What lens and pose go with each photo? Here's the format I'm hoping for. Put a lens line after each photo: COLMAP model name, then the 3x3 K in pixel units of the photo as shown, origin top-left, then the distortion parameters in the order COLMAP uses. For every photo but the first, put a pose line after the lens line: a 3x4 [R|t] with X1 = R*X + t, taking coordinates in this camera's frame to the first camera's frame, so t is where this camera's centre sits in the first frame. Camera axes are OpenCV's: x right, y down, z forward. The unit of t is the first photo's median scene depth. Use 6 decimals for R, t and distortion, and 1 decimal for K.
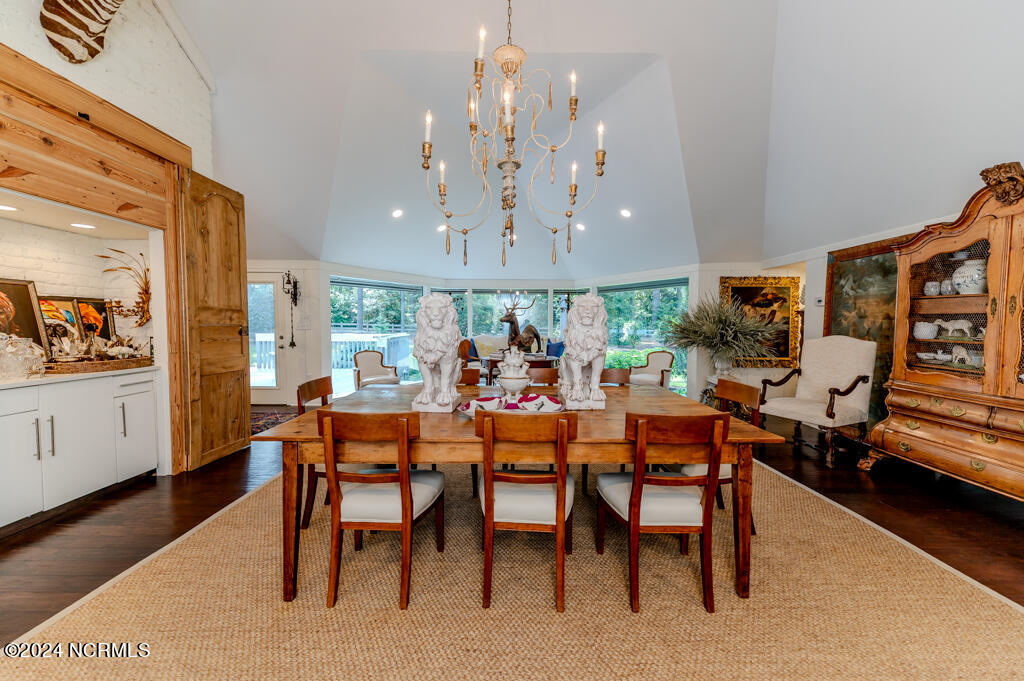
lens RADIAL K [[411.3, 0, 513.7], [0, 411.3, 338.2], [0, 0, 1]] dist [0.003164, 0.000410]
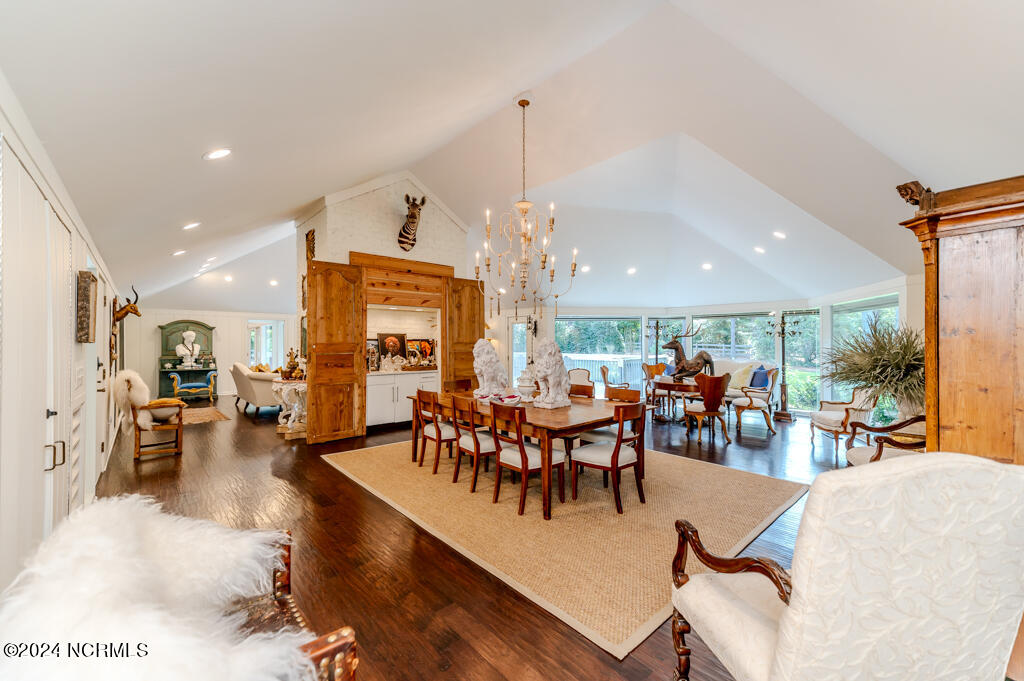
lens RADIAL K [[411.3, 0, 506.6], [0, 411.3, 339.9], [0, 0, 1]] dist [0.003164, 0.000410]
pose [[0.652227, -0.006457, -0.757996, 1.019229], [-0.023016, 0.999334, -0.028318, -0.040120], [0.757674, 0.035916, 0.651644, -0.151495]]
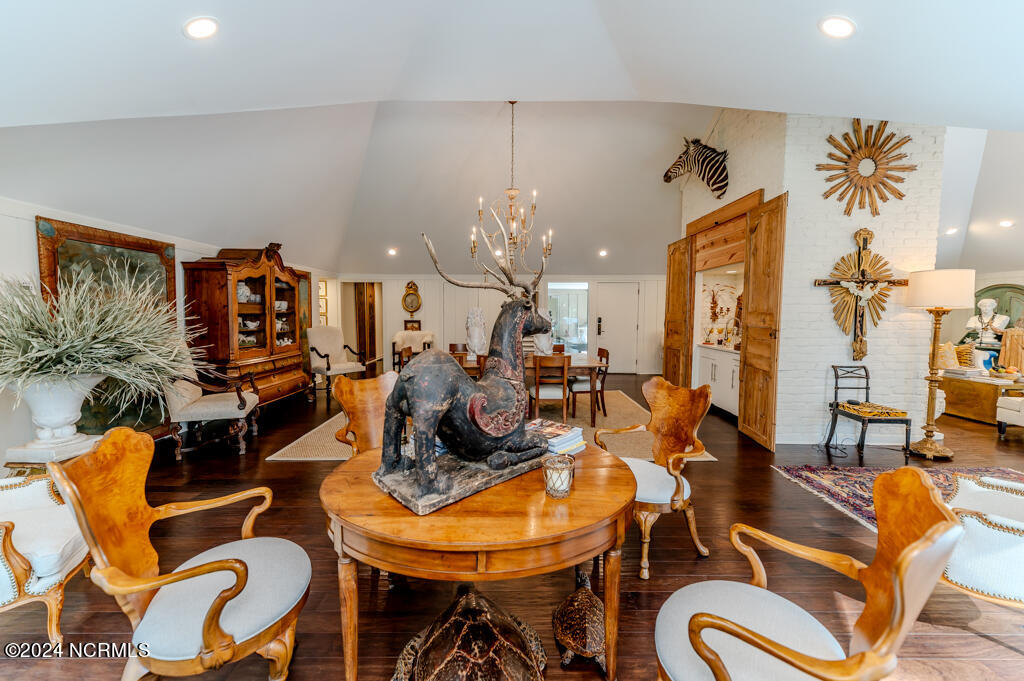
lens RADIAL K [[411.3, 0, 510.6], [0, 411.3, 339.4], [0, 0, 1]] dist [0.003164, 0.000410]
pose [[-0.999936, -0.009645, 0.005976, -0.030186], [-0.009015, 0.995177, 0.097684, -0.116979], [-0.006889, 0.097624, -0.995200, 2.451946]]
